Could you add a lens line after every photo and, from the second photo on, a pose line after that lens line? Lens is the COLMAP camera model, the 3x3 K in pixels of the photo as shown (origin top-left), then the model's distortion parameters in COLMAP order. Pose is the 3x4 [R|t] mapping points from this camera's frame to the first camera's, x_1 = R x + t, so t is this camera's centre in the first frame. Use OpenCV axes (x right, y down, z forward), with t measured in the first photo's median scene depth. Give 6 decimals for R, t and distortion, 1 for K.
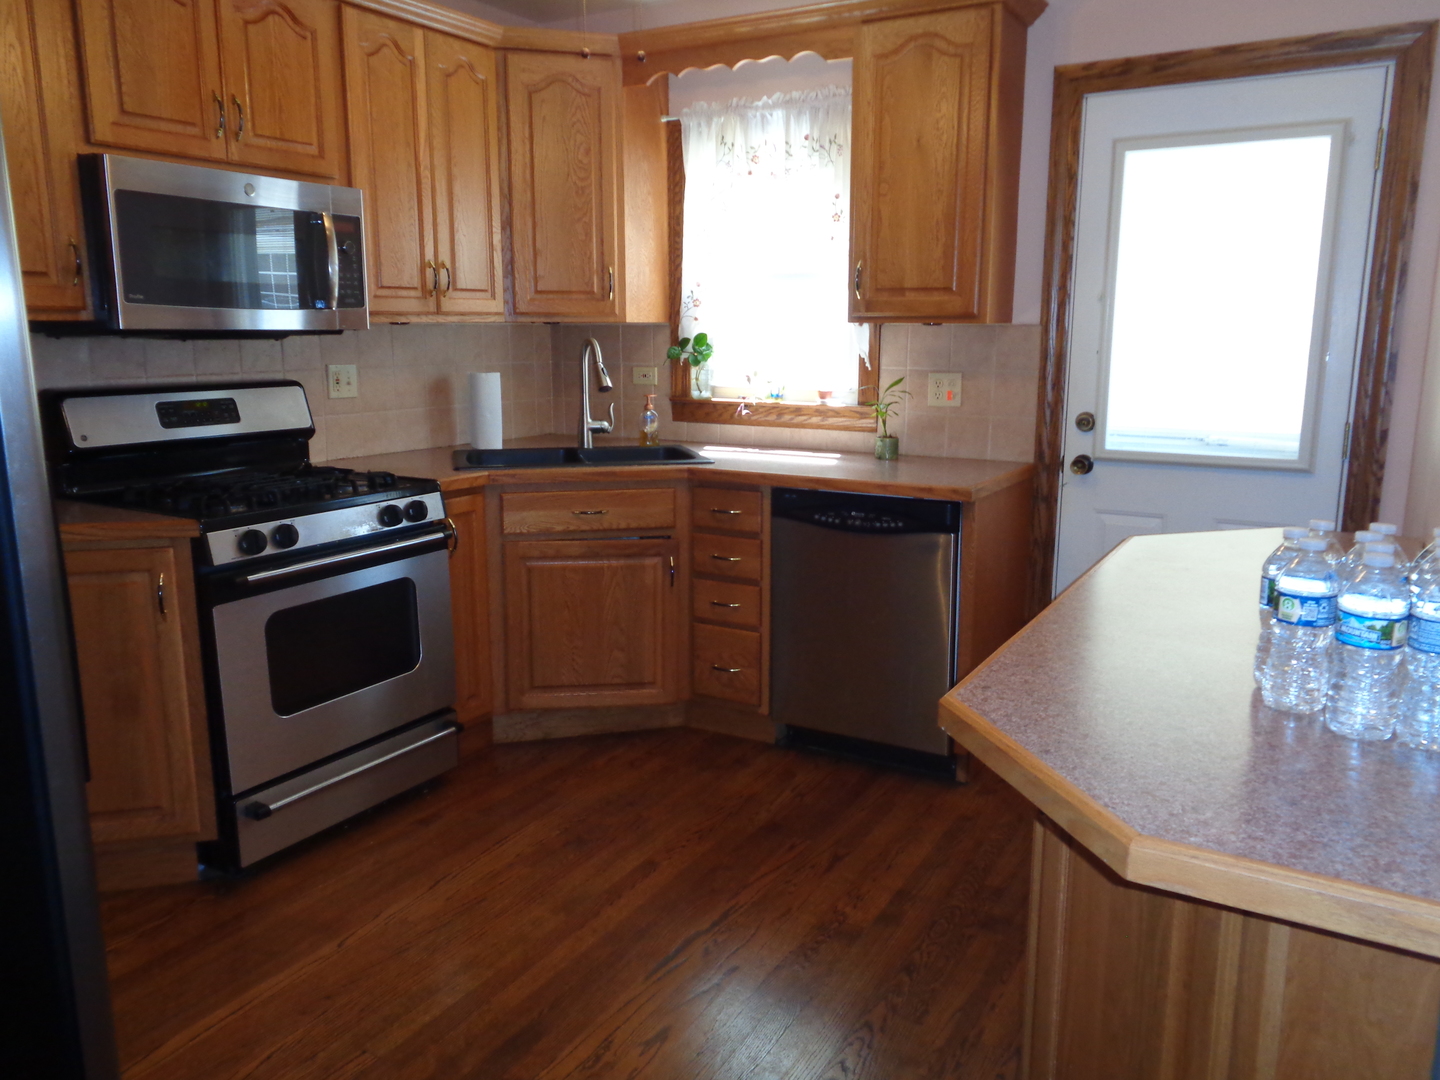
lens RADIAL K [[1076.5, 0, 719.7], [0, 1076.5, 532.3], [0, 0, 1]] dist [-0.006531, -0.004911]
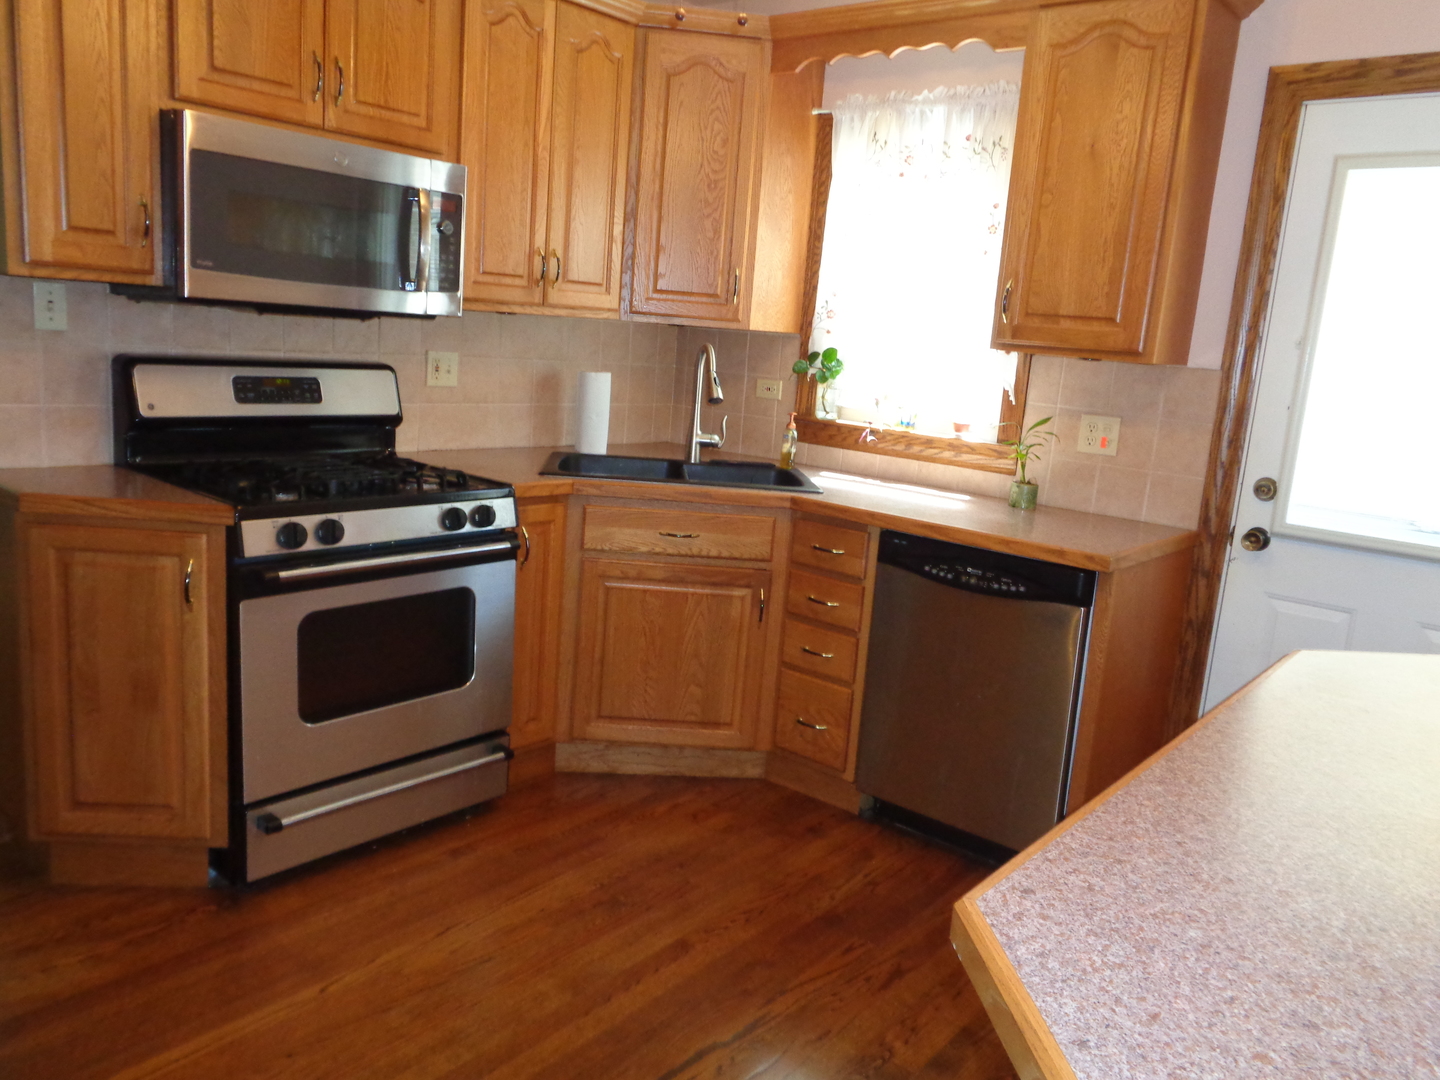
lens RADIAL K [[1076.5, 0, 719.7], [0, 1076.5, 532.3], [0, 0, 1]] dist [-0.006531, -0.004911]
pose [[0.983242, 0.103769, -0.149891, 0.051298], [-0.104785, 0.994494, 0.001126, -0.025933], [0.149183, 0.014599, 0.988702, 0.108768]]
